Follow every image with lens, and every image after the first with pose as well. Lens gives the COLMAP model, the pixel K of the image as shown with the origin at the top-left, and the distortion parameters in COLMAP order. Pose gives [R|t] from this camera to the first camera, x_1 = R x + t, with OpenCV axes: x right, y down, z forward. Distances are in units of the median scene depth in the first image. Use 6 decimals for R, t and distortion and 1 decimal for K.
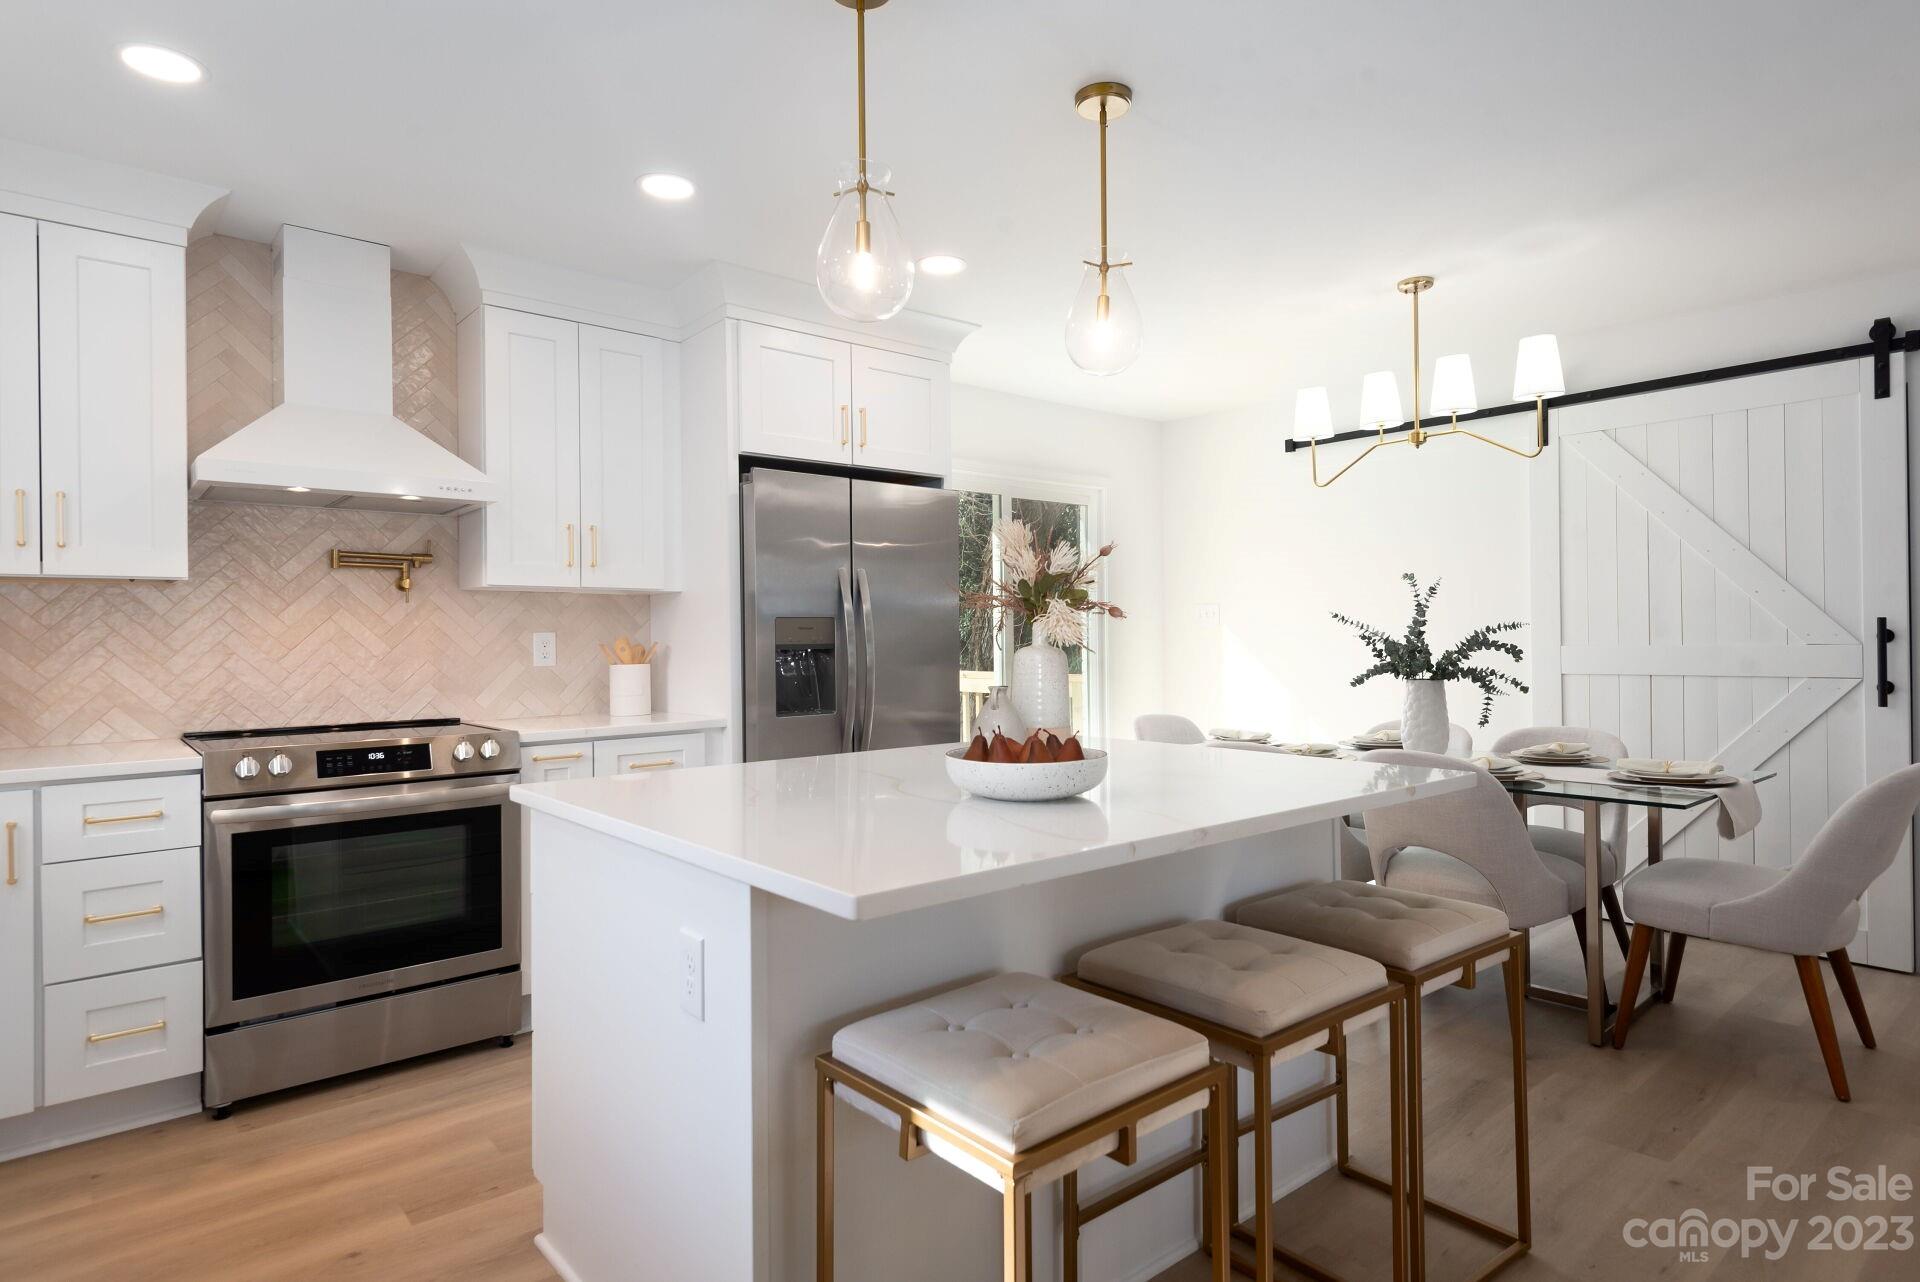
lens RADIAL K [[1035.8, 0, 962.4], [0, 1035.8, 635.4], [0, 0, 1]] dist [0.043022, -0.021024]
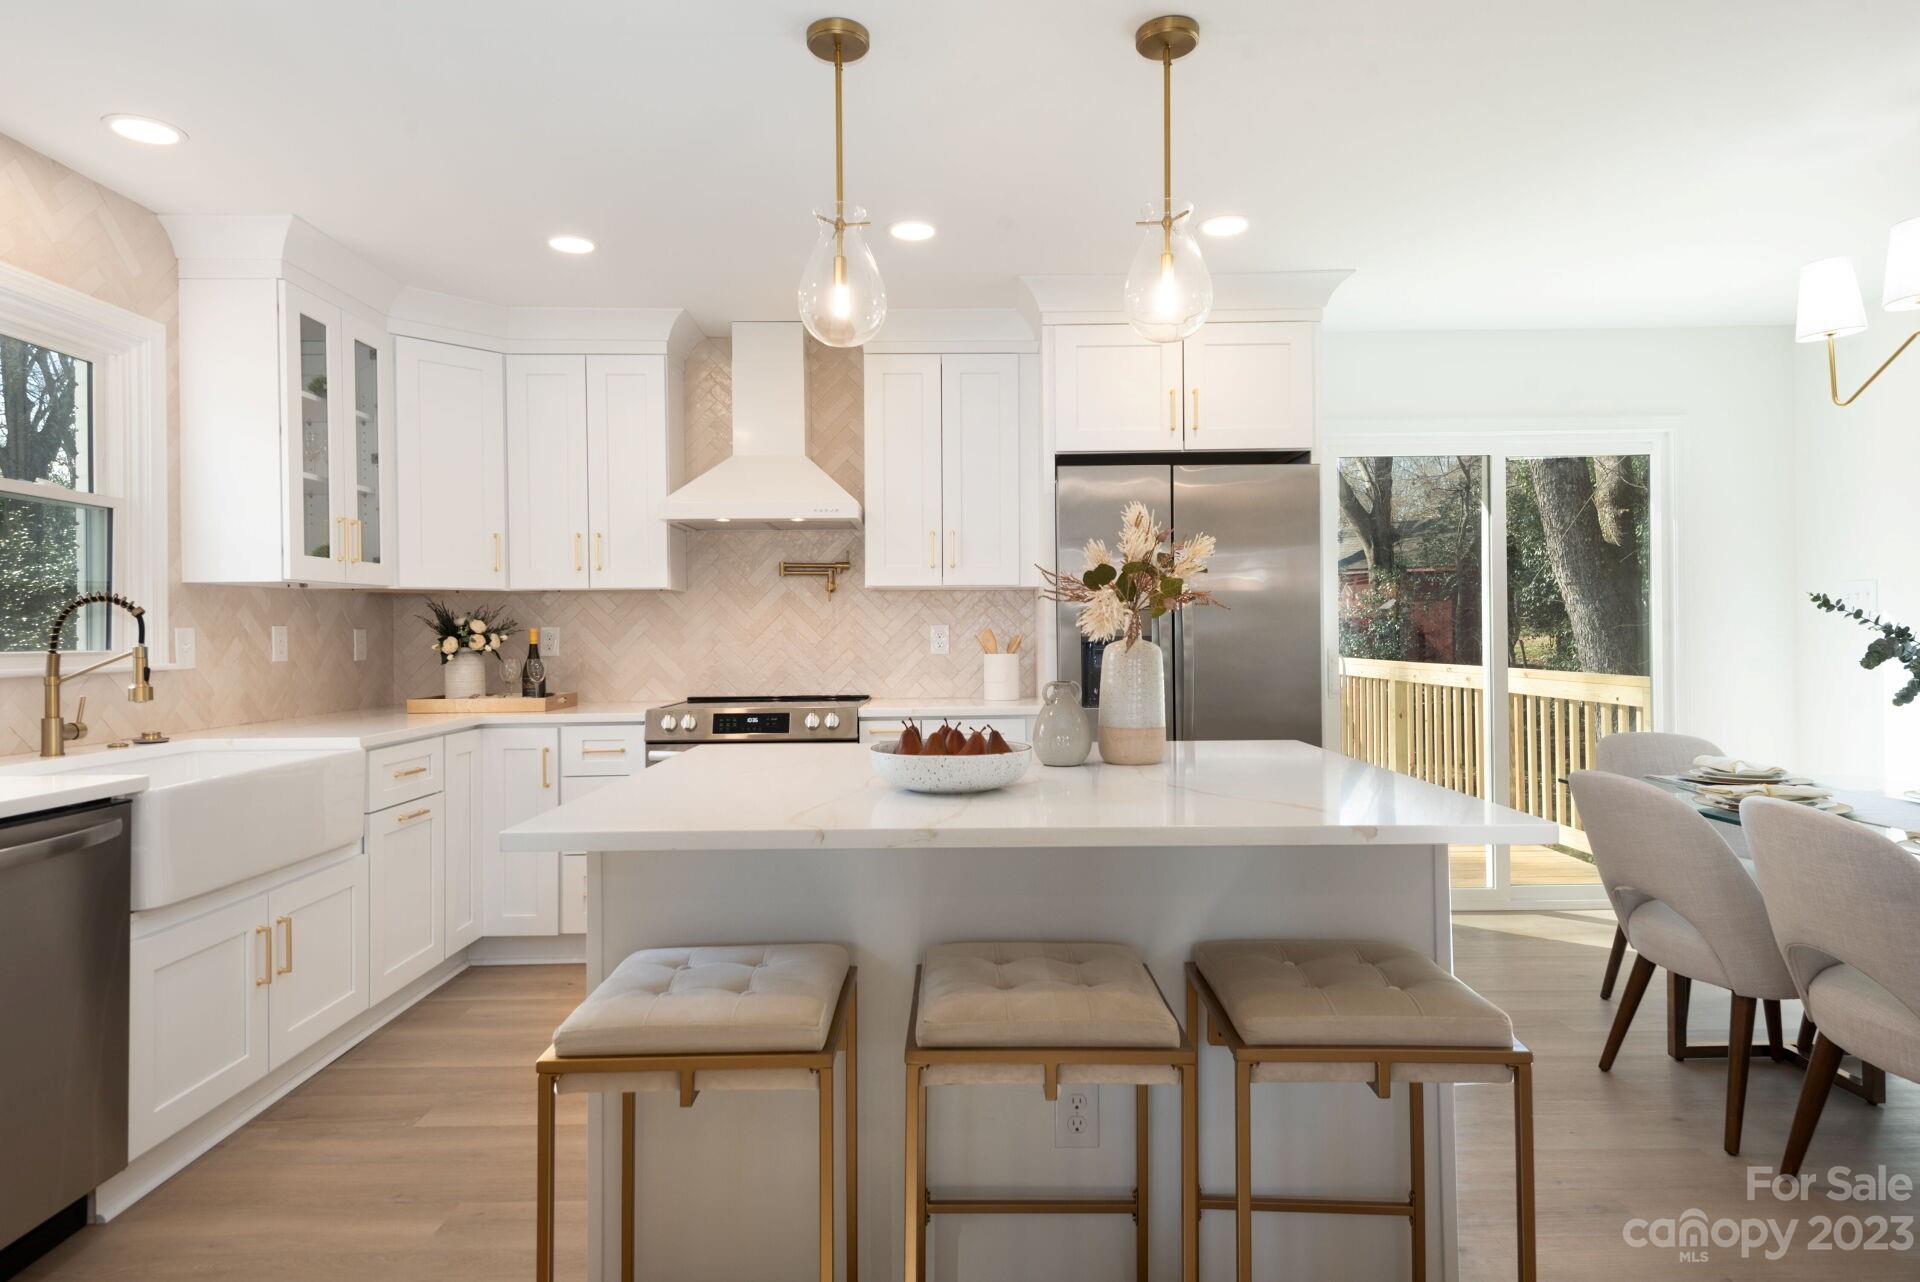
lens RADIAL K [[1085.1, 0, 963.7], [0, 1085.1, 631.5], [0, 0, 1]] dist [0.035384, -0.017168]
pose [[0.765568, 0.002716, -0.643349, 0.426287], [0.001834, 0.999978, 0.006404, -0.003277], [0.643352, -0.006083, 0.765546, 0.111353]]
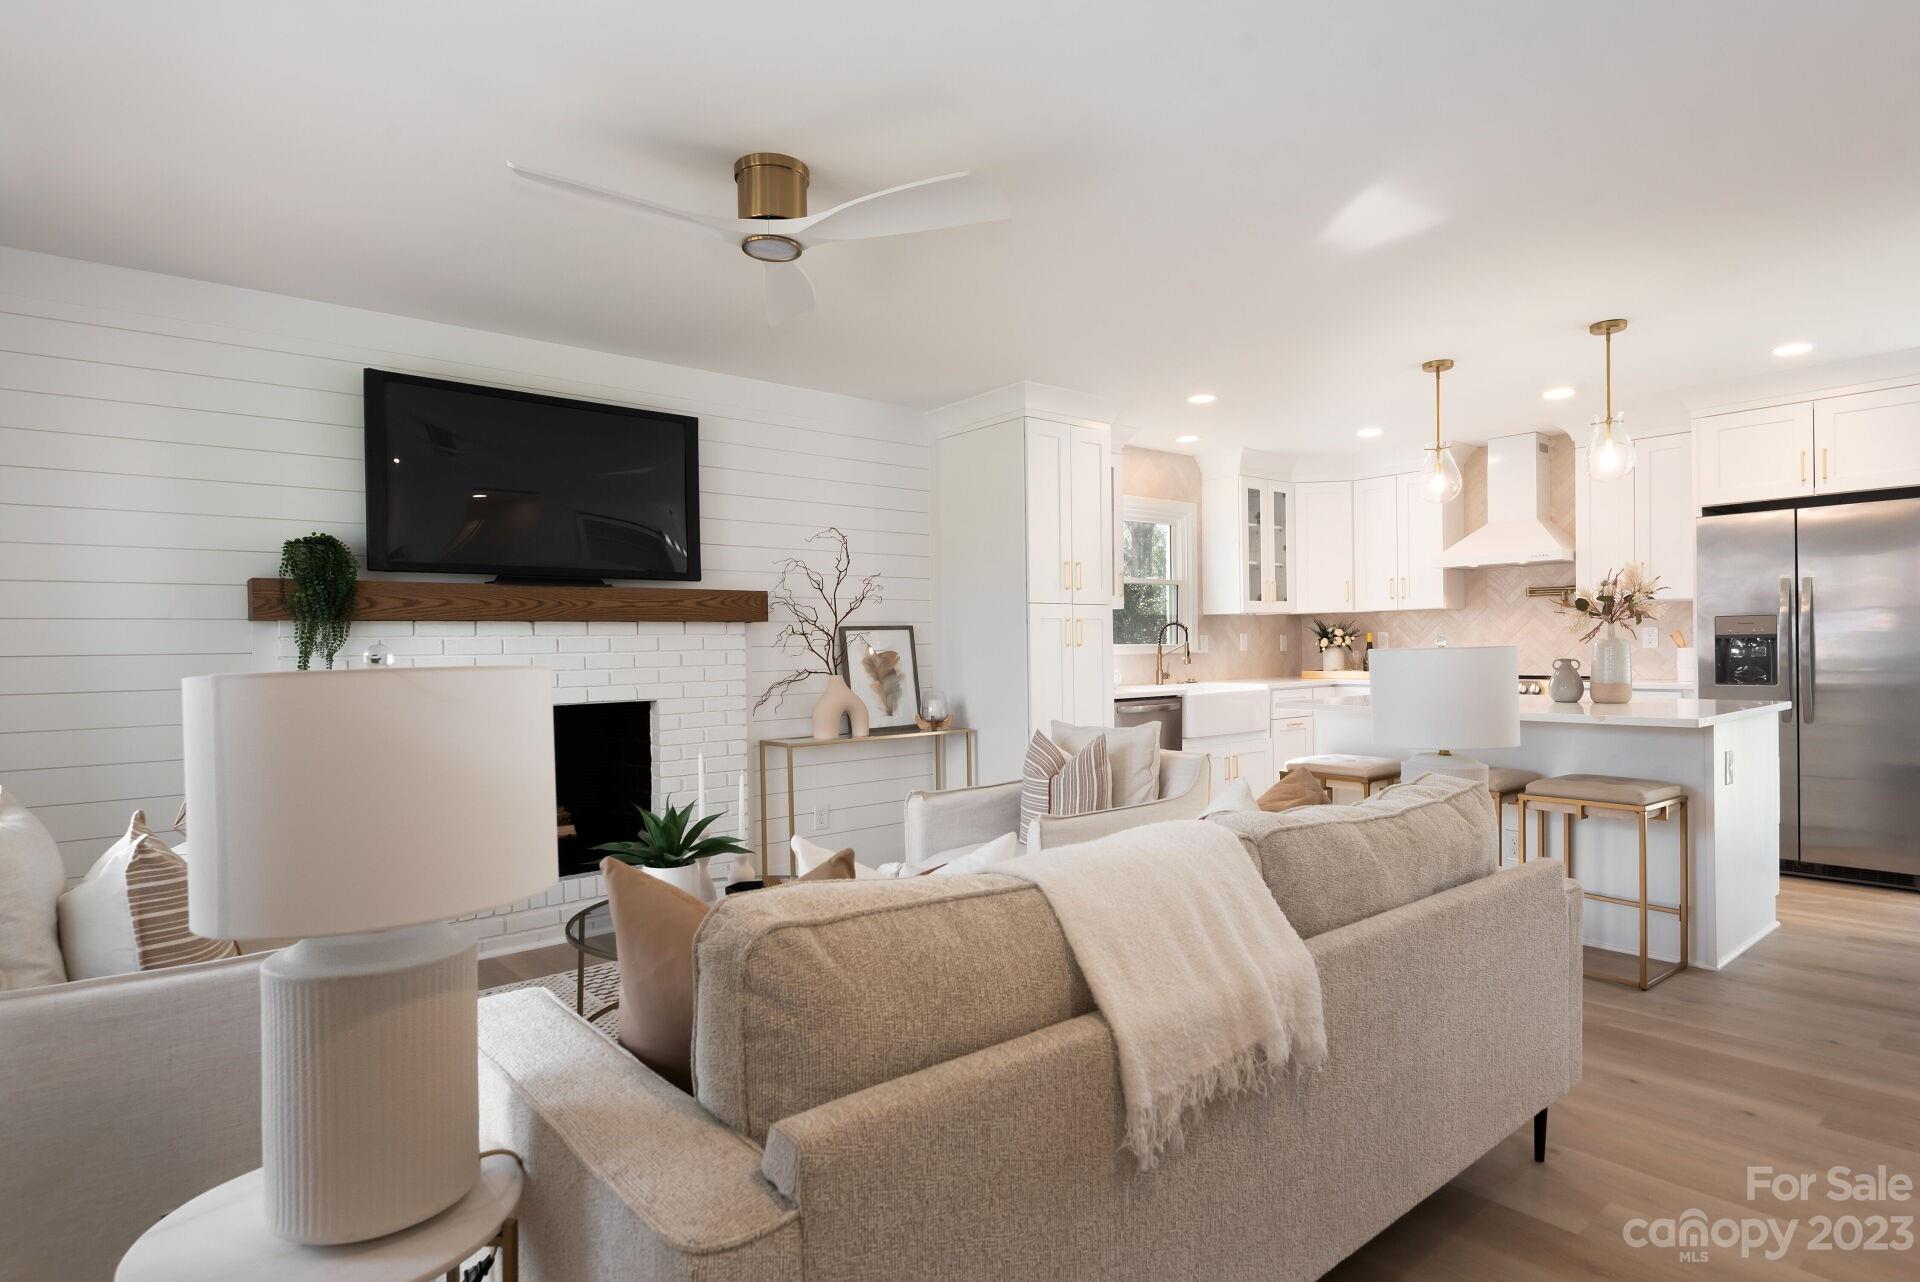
lens RADIAL K [[1035.8, 0, 983.6], [0, 1035.8, 659.1], [0, 0, 1]] dist [0.043022, -0.021024]
pose [[0.018608, 0.021169, -0.999603, 1.316146], [0.014898, 0.999659, 0.021447, -0.003971], [0.999716, -0.015291, 0.018286, -0.061955]]
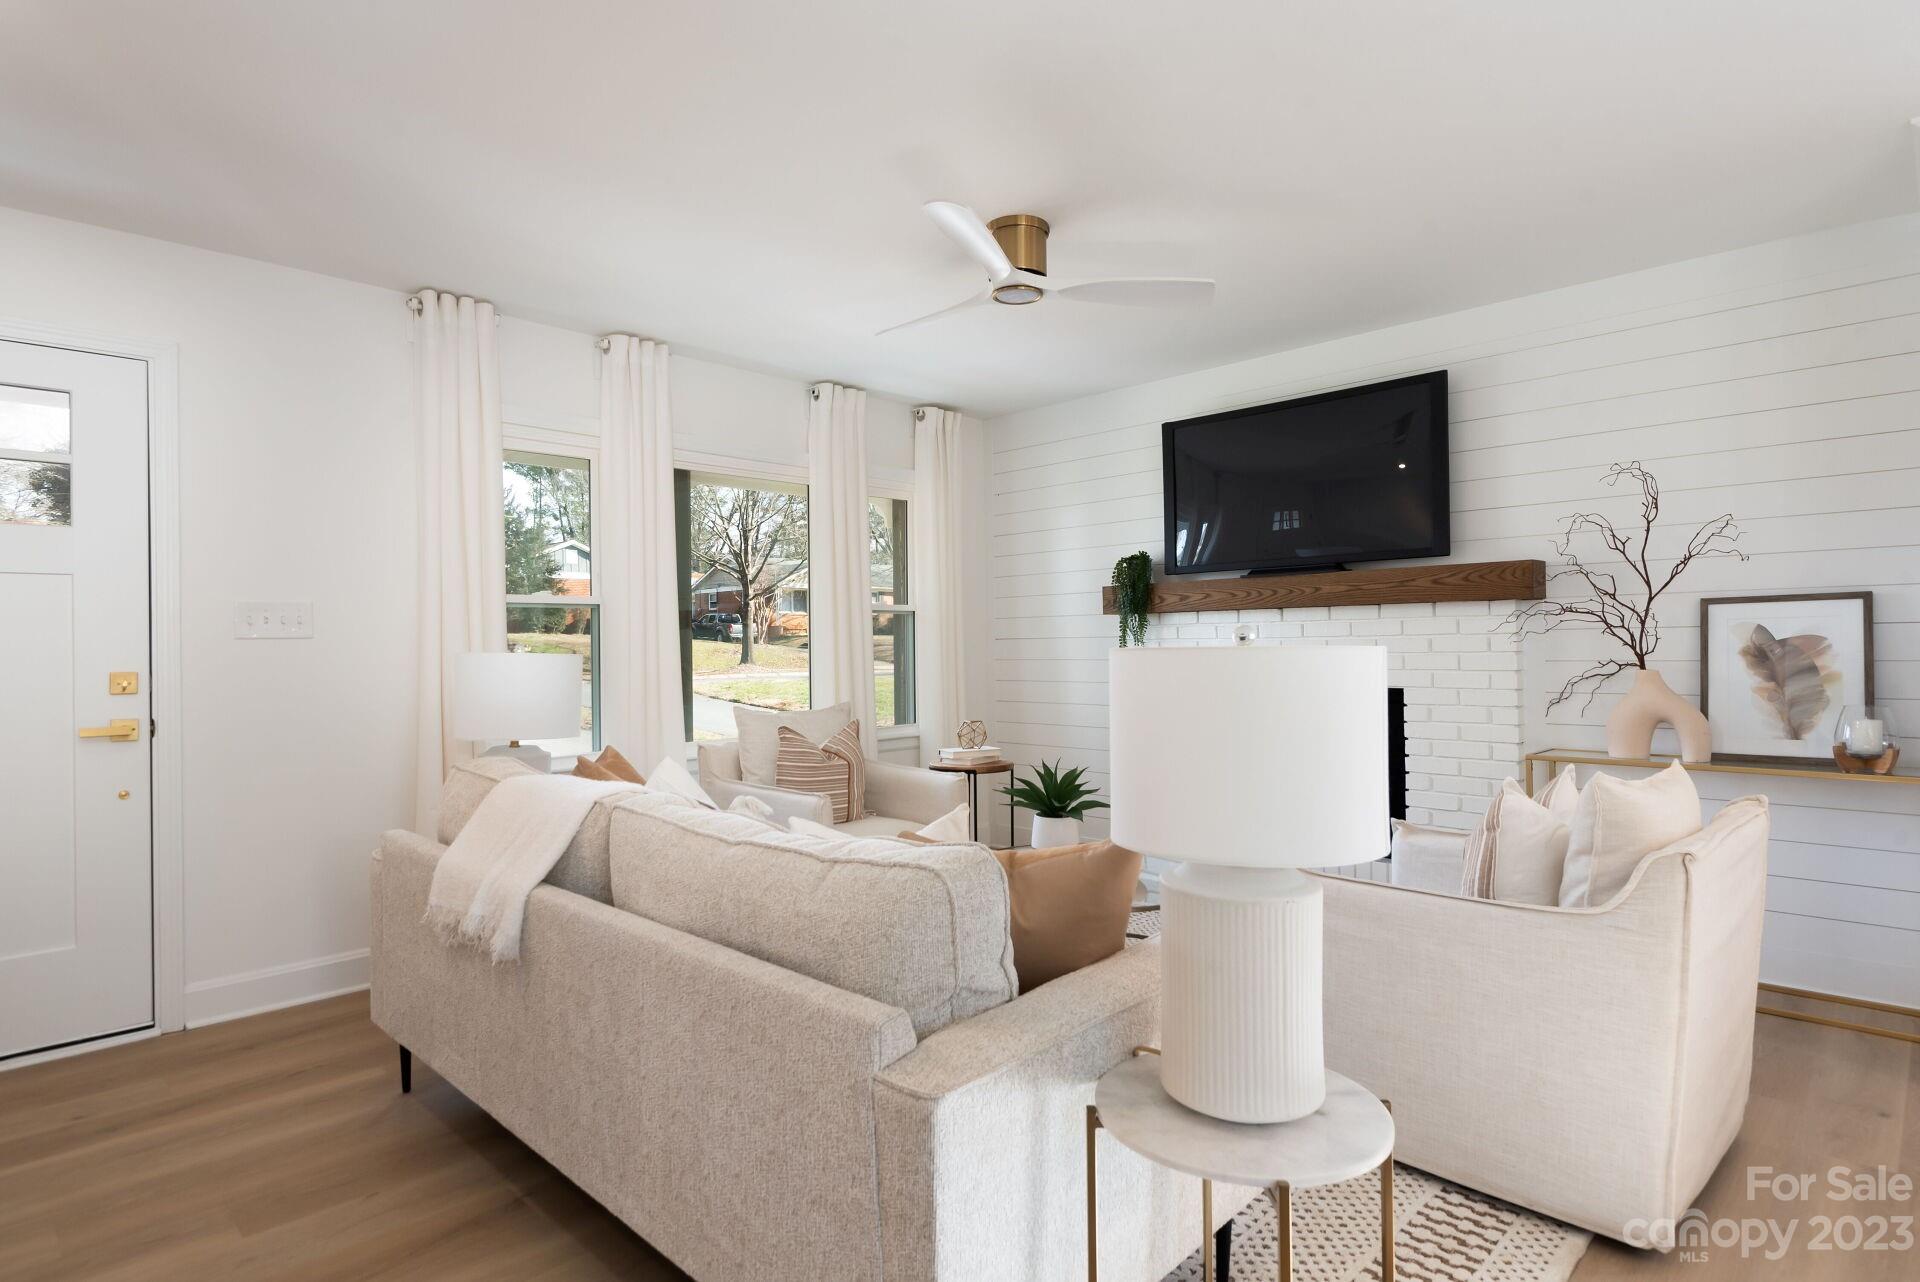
lens RADIAL K [[1035.8, 0, 959.7], [0, 1035.8, 644.7], [0, 0, 1]] dist [0.043022, -0.021024]
pose [[-0.995451, 0.022656, -0.092547, 0.654820], [0.022530, 0.999743, 0.002414, 0.004044], [0.092578, 0.000318, -0.995705, 0.699448]]
